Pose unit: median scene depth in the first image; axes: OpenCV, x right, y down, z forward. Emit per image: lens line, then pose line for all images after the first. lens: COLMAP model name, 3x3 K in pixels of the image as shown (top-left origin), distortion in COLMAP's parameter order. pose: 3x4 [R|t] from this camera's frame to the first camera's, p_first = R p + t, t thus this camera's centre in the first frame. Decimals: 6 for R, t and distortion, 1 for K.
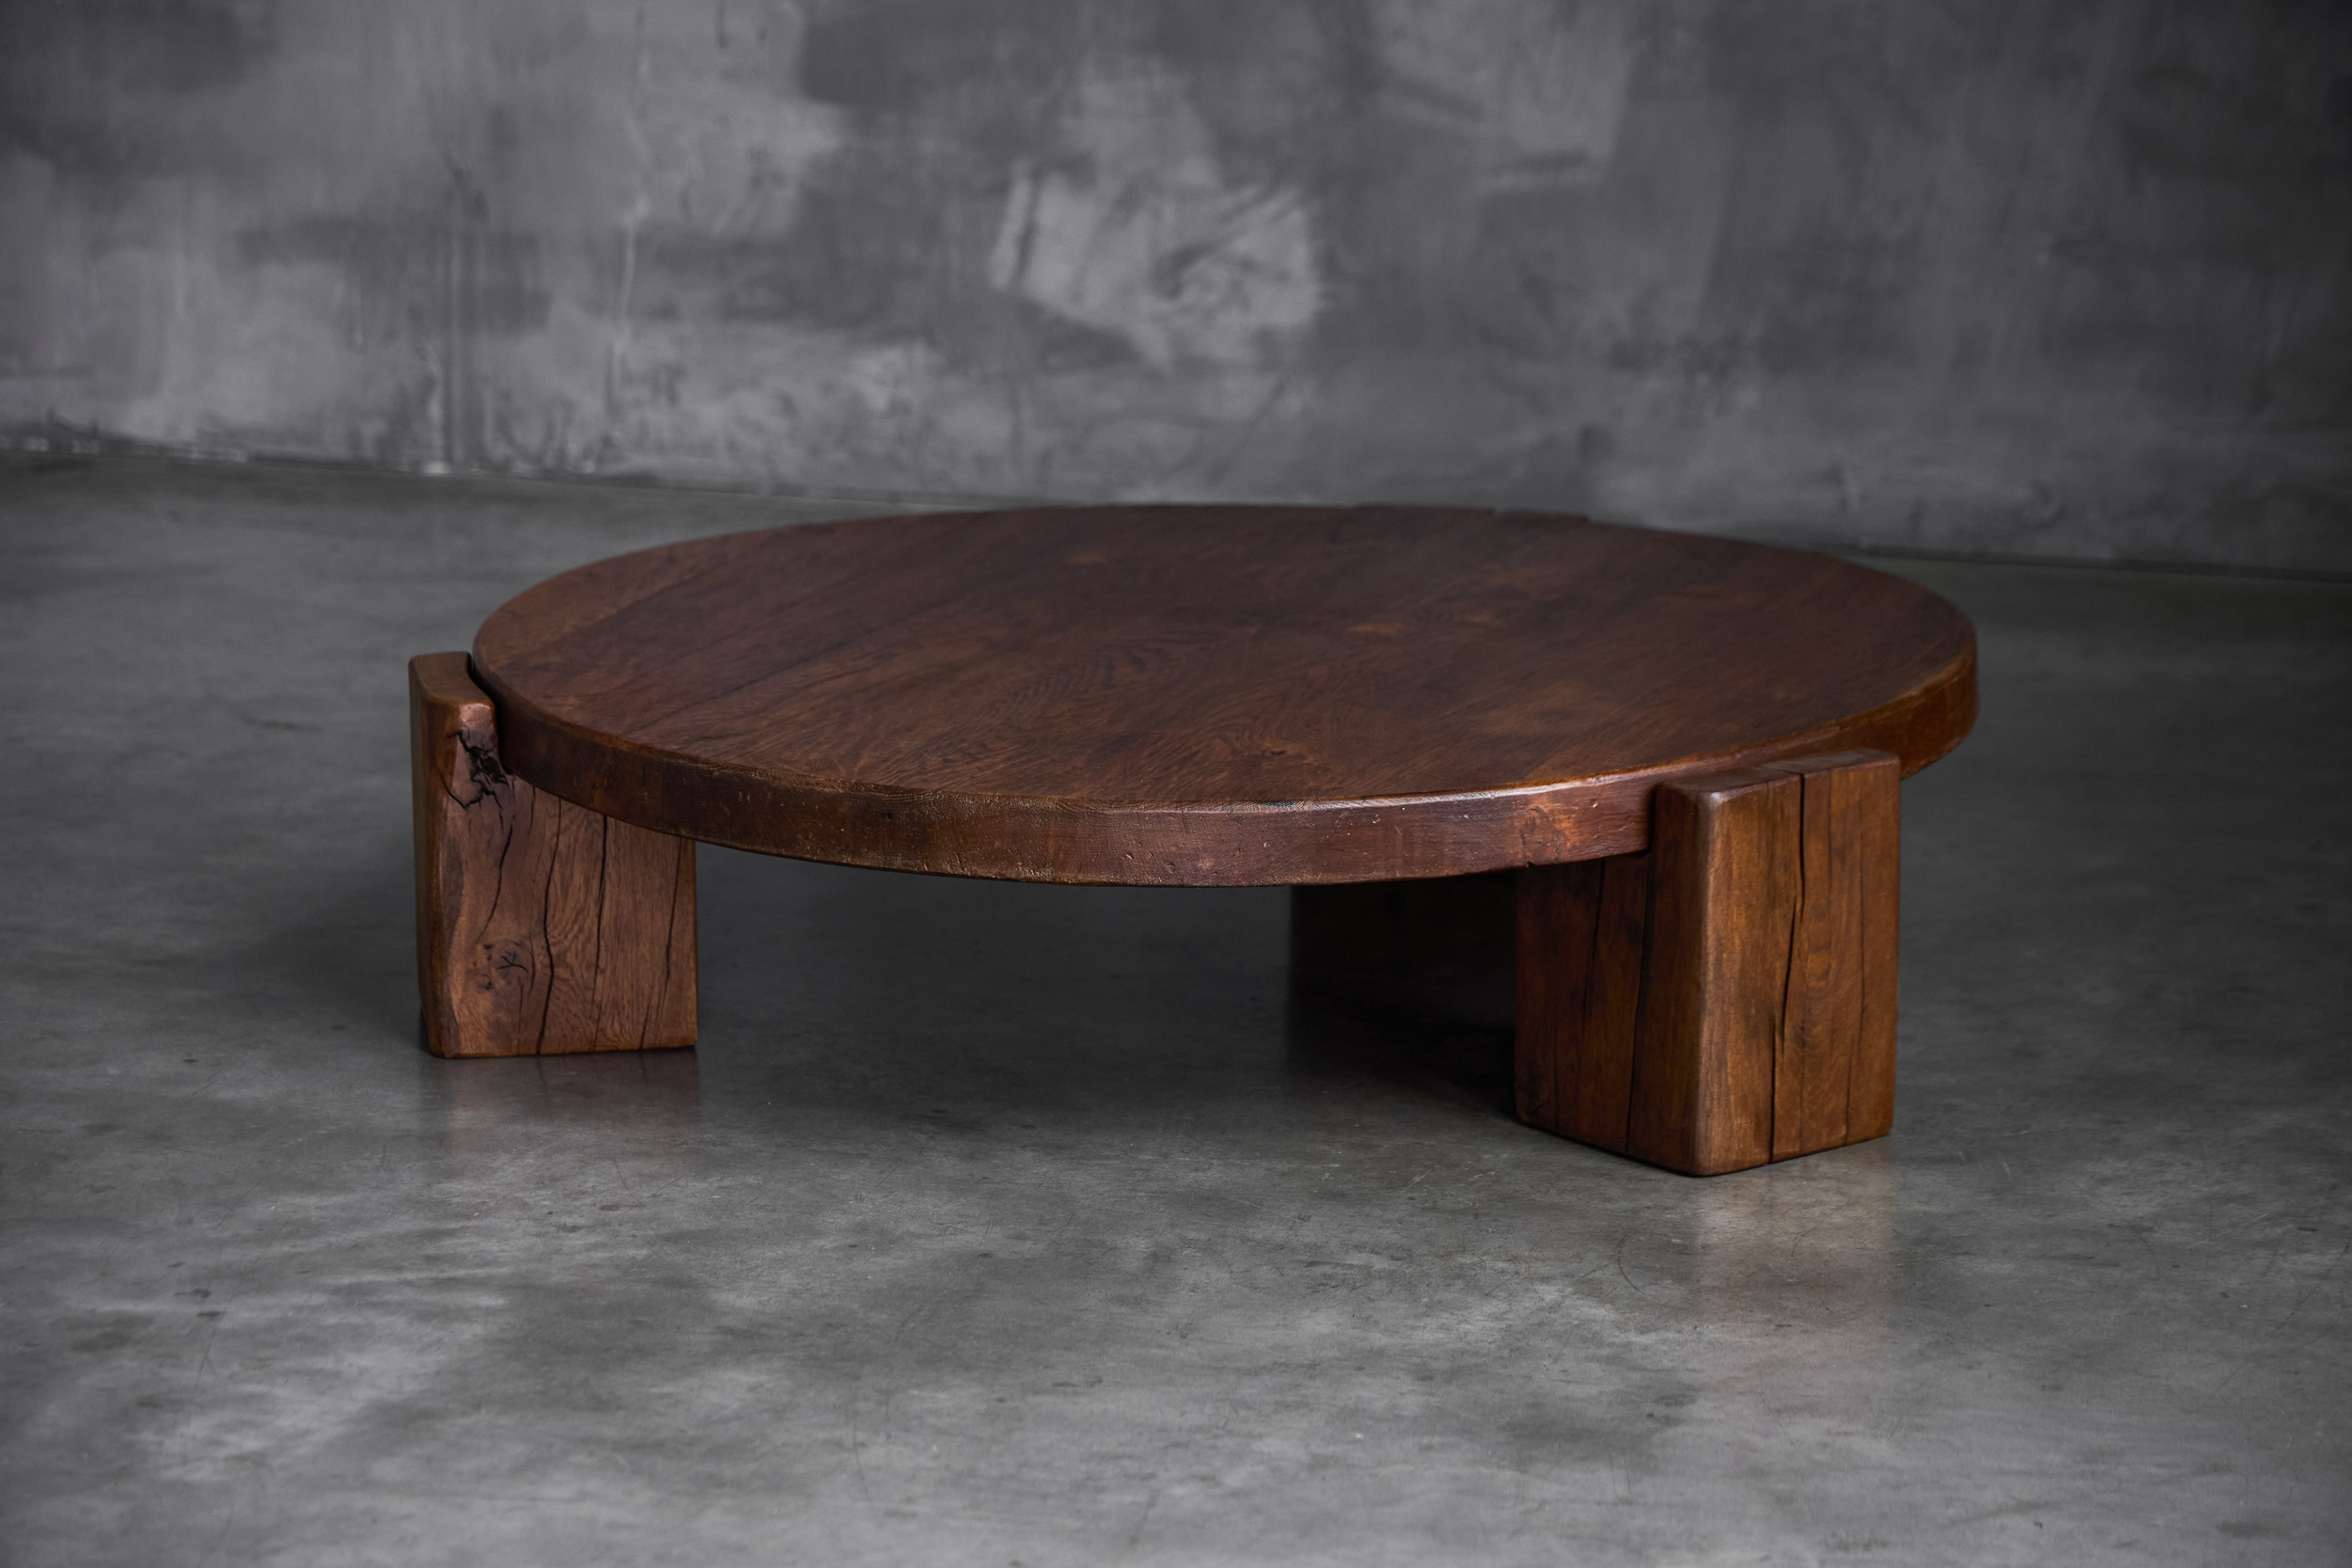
lens RADIAL K [[6194.6, 0, 1121.4], [0, 6194.6, 542.9], [0, 0, 1]] dist [-0.029800, 0.000000]
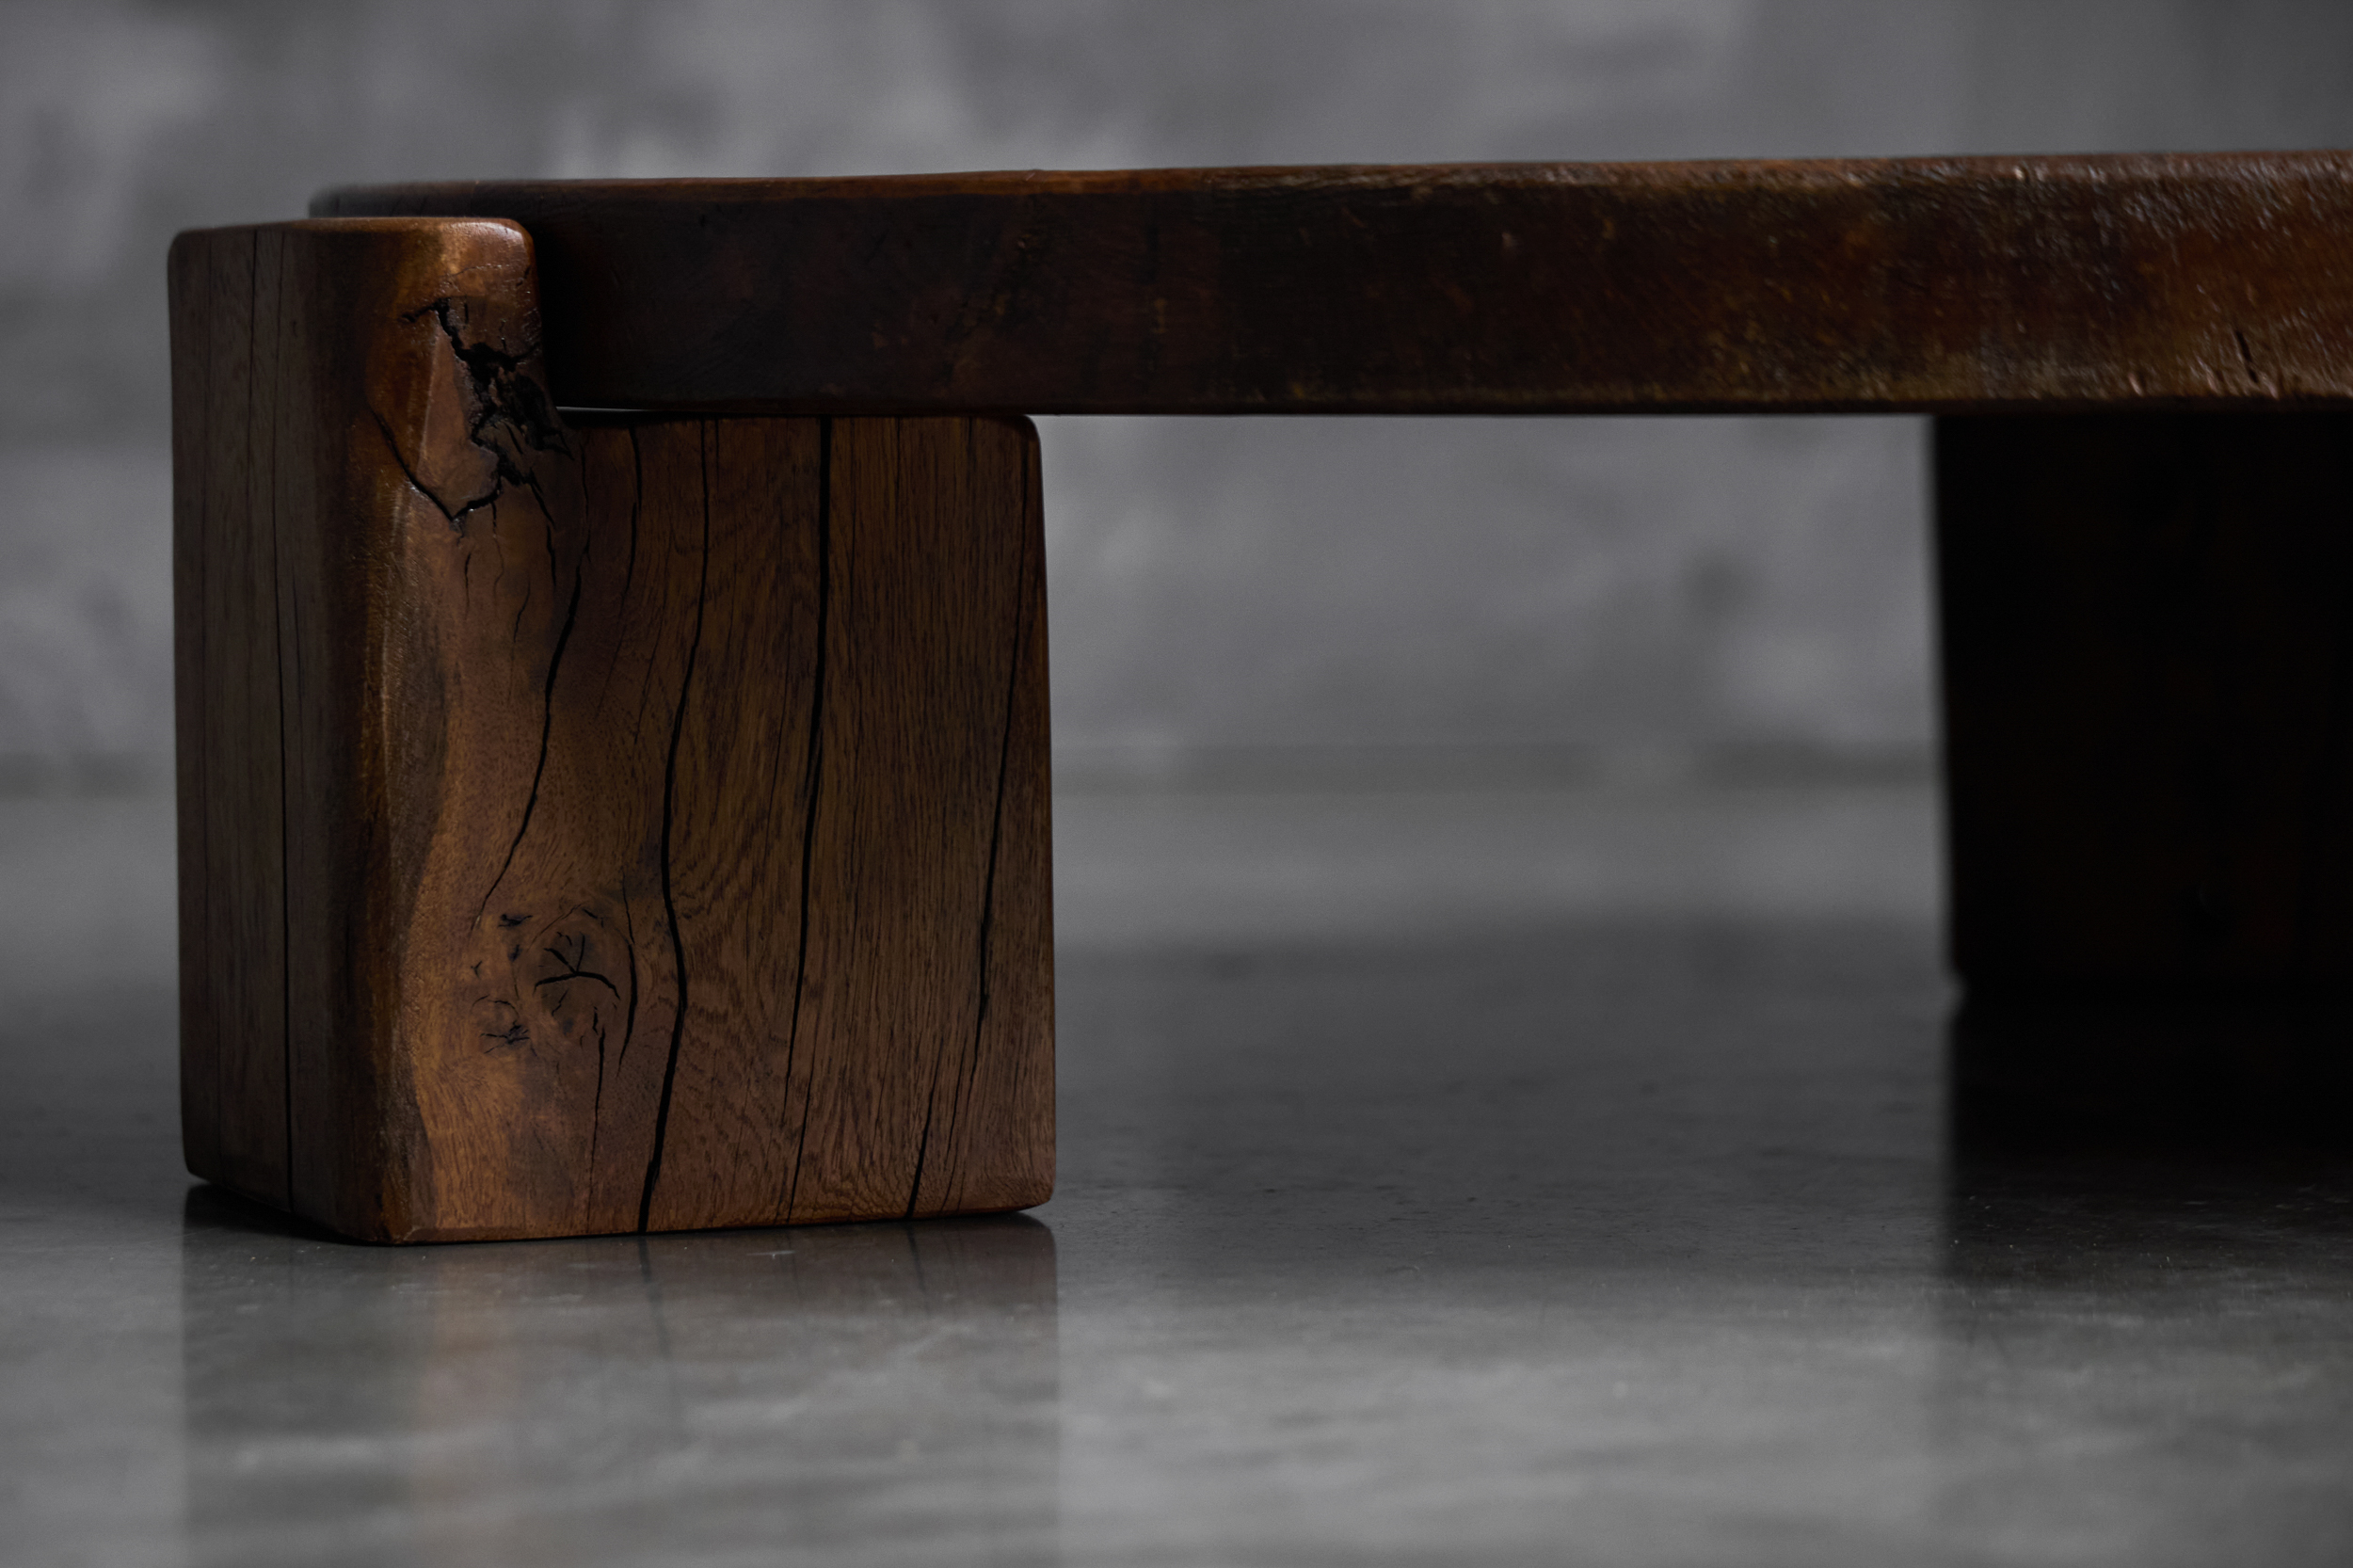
lens RADIAL K [[7526.6, 0, 1179.6], [0, 7526.6, 777.3], [0, 0, 1]] dist [-0.082100, 0.000000]
pose [[0.975622, -0.020540, 0.218495, -0.113473], [0.048458, 0.991199, -0.123195, 0.079965], [-0.214042, 0.130780, 0.968030, 0.406502]]
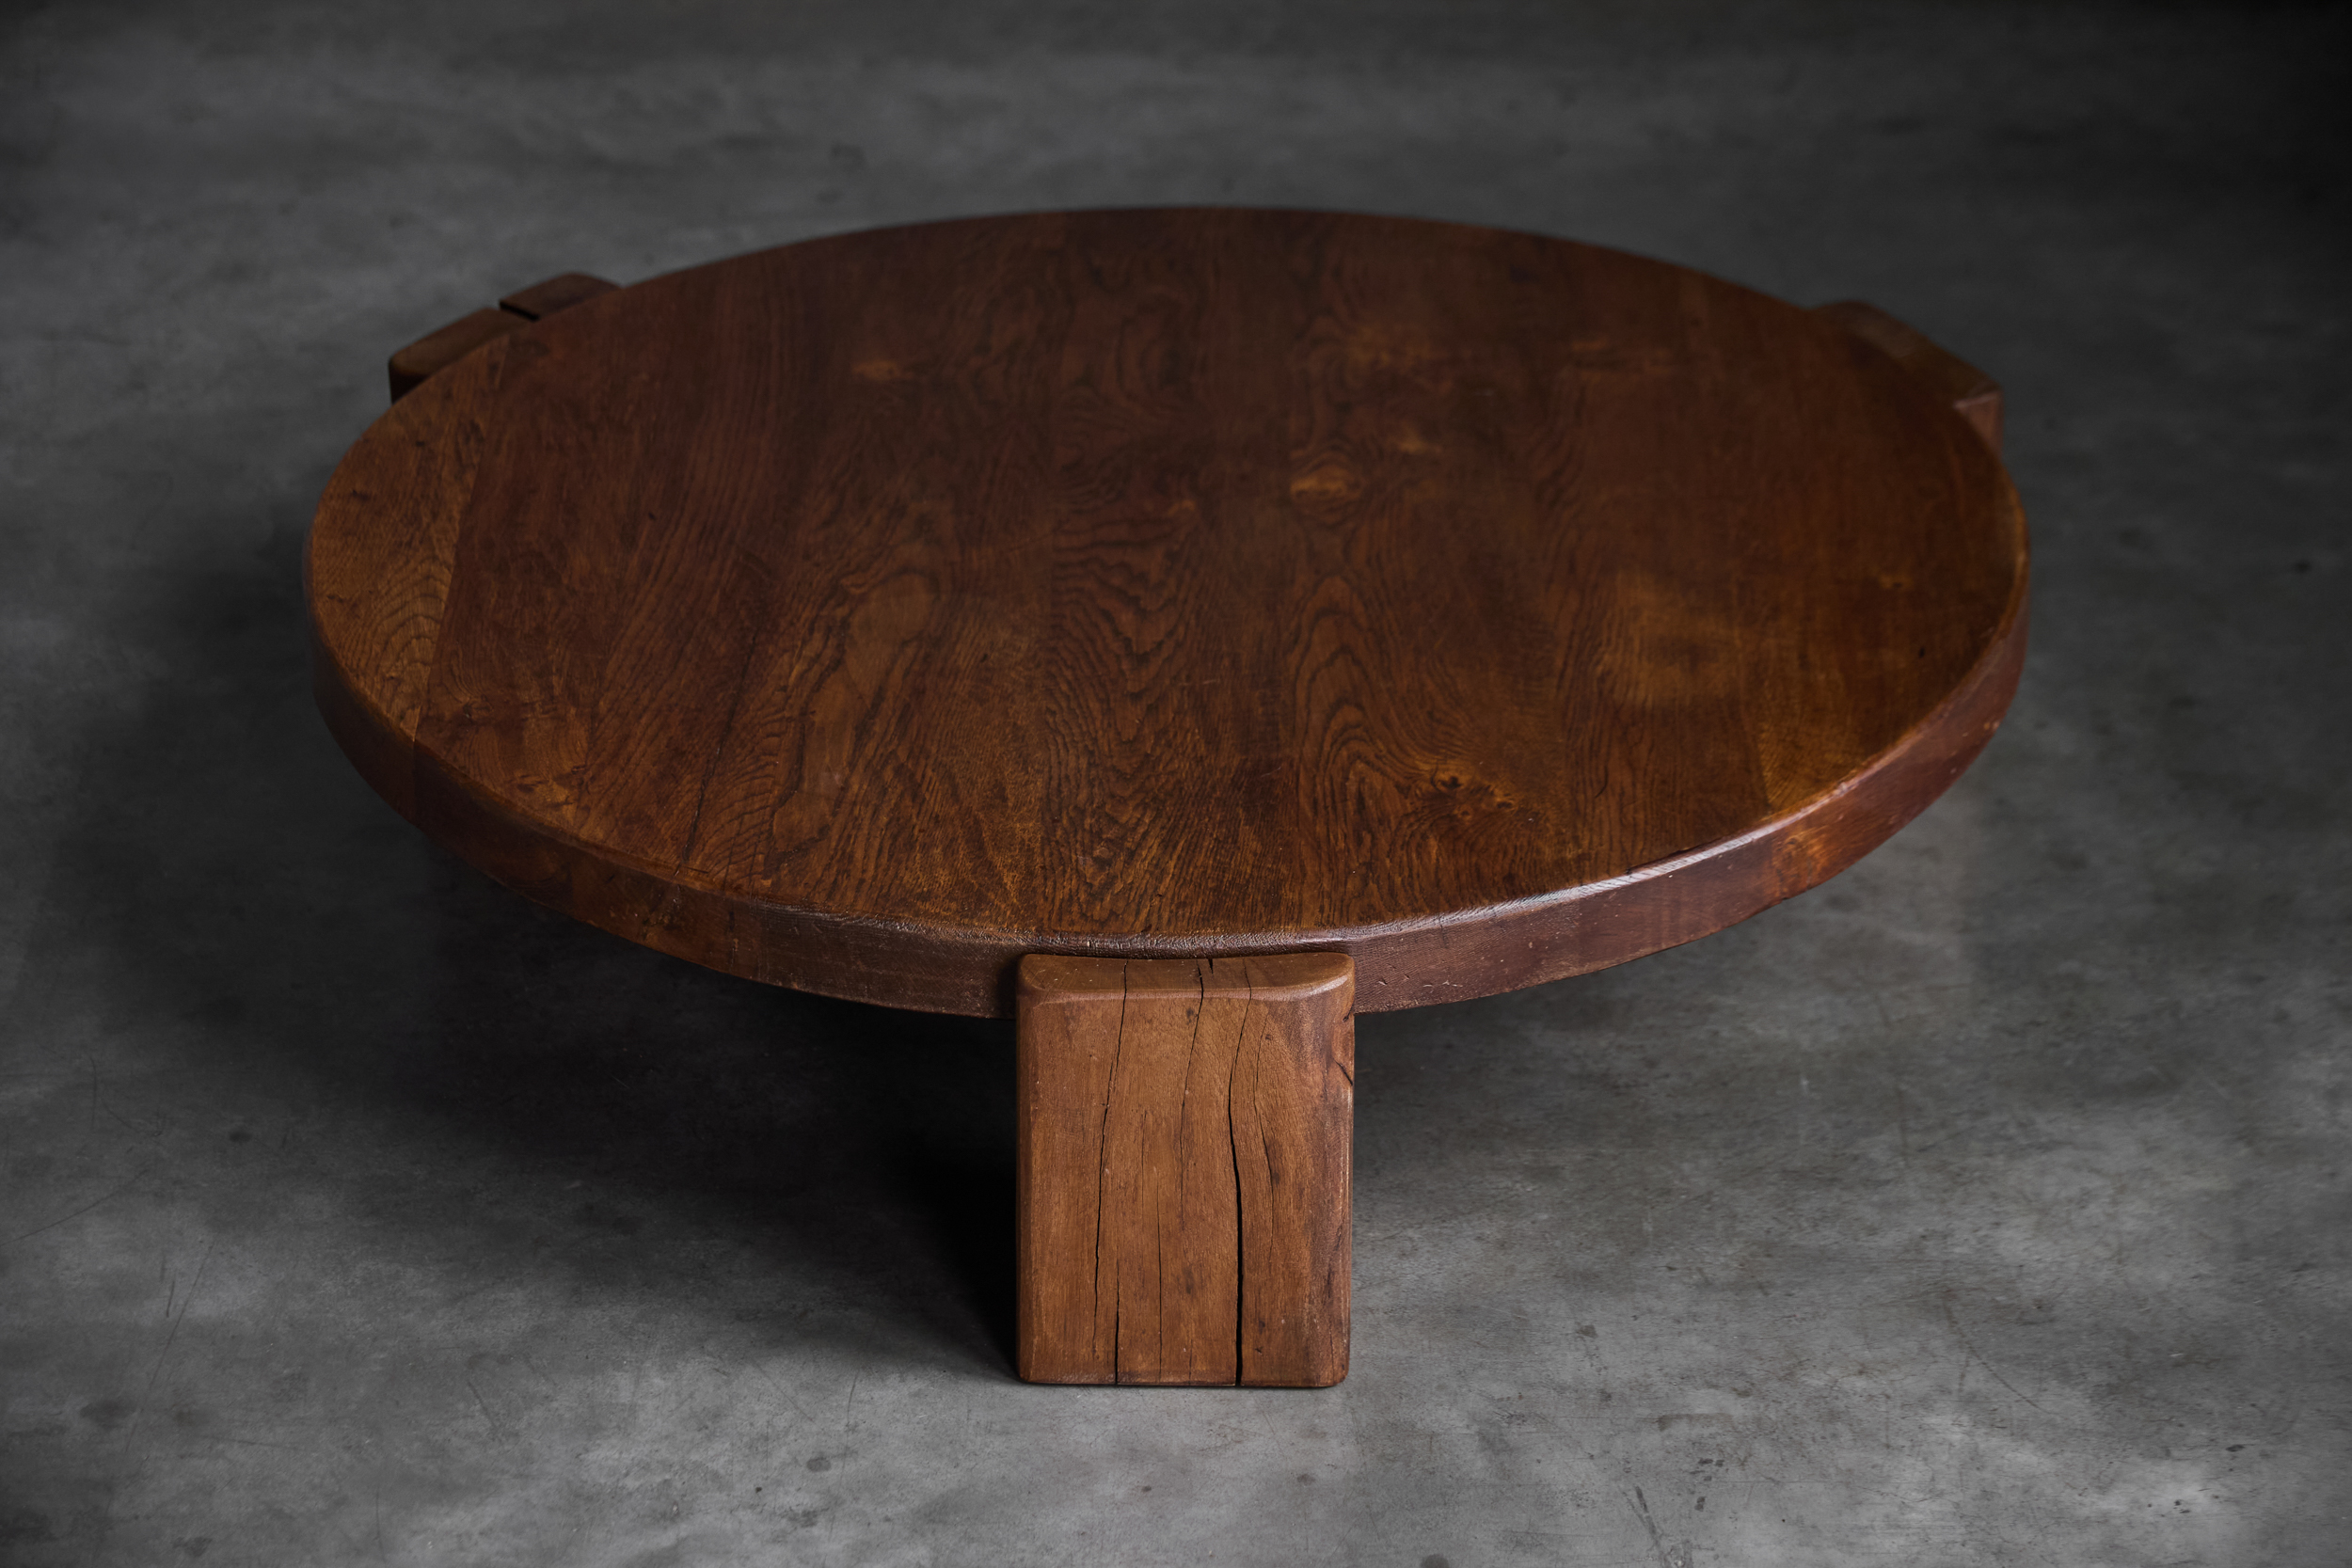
lens RADIAL K [[5488.3, 0, 1218.2], [0, 5488.3, 888.8], [0, 0, 1]] dist [-0.015255, 0.000000]
pose [[0.936968, -0.164992, 0.308007, -0.164234], [0.061347, 0.945480, 0.319850, -0.134312], [-0.343987, -0.280794, 0.896007, 0.215750]]
